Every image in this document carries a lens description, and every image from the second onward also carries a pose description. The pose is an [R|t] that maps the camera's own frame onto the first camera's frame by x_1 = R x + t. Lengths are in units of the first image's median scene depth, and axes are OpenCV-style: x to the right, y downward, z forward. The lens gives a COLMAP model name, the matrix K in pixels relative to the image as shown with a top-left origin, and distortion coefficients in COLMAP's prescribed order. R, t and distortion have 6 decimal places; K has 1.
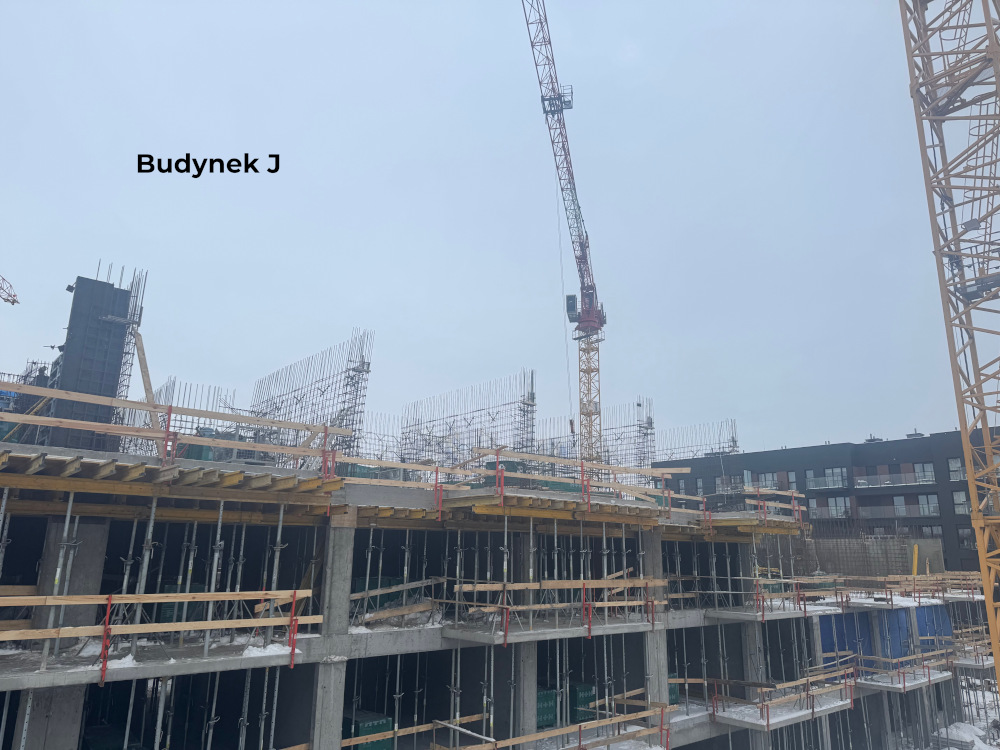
lens RADIAL K [[692.1, 0, 495.4], [0, 692.1, 373.5], [0, 0, 1]] dist [0.018040, -0.006341]
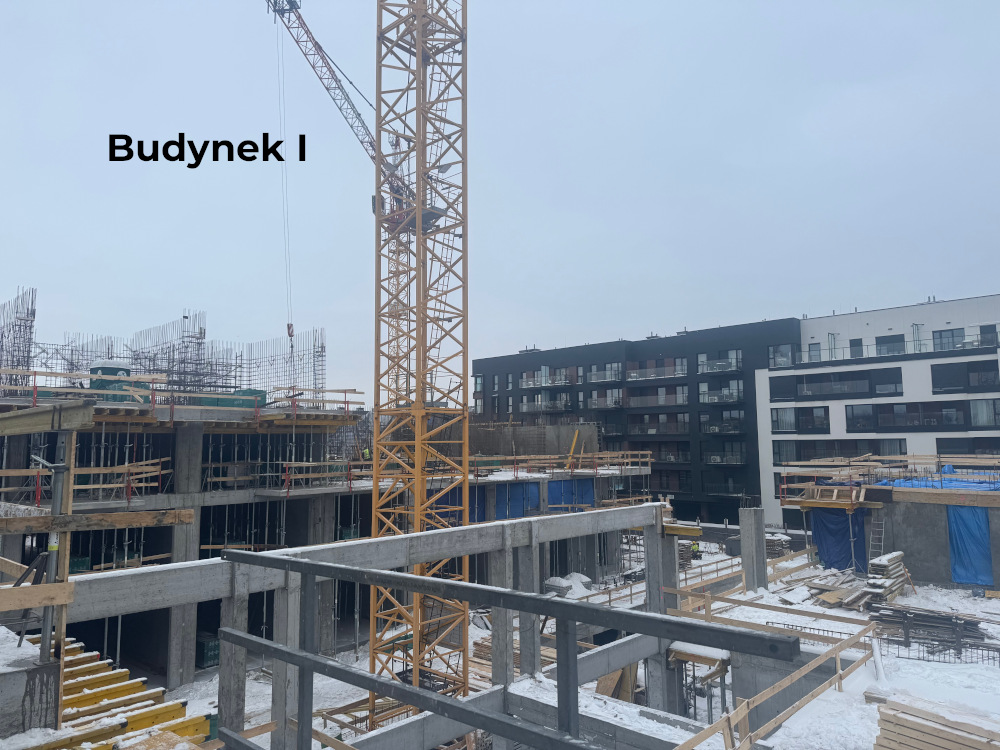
lens RADIAL K [[692.1, 0, 504.3], [0, 692.1, 372.8], [0, 0, 1]] dist [0.018040, -0.006341]
pose [[0.992284, -0.011345, 0.123469, 0.187780], [-0.007347, 0.988676, 0.149887, -0.012474], [-0.123772, -0.149637, 0.980963, -0.061347]]
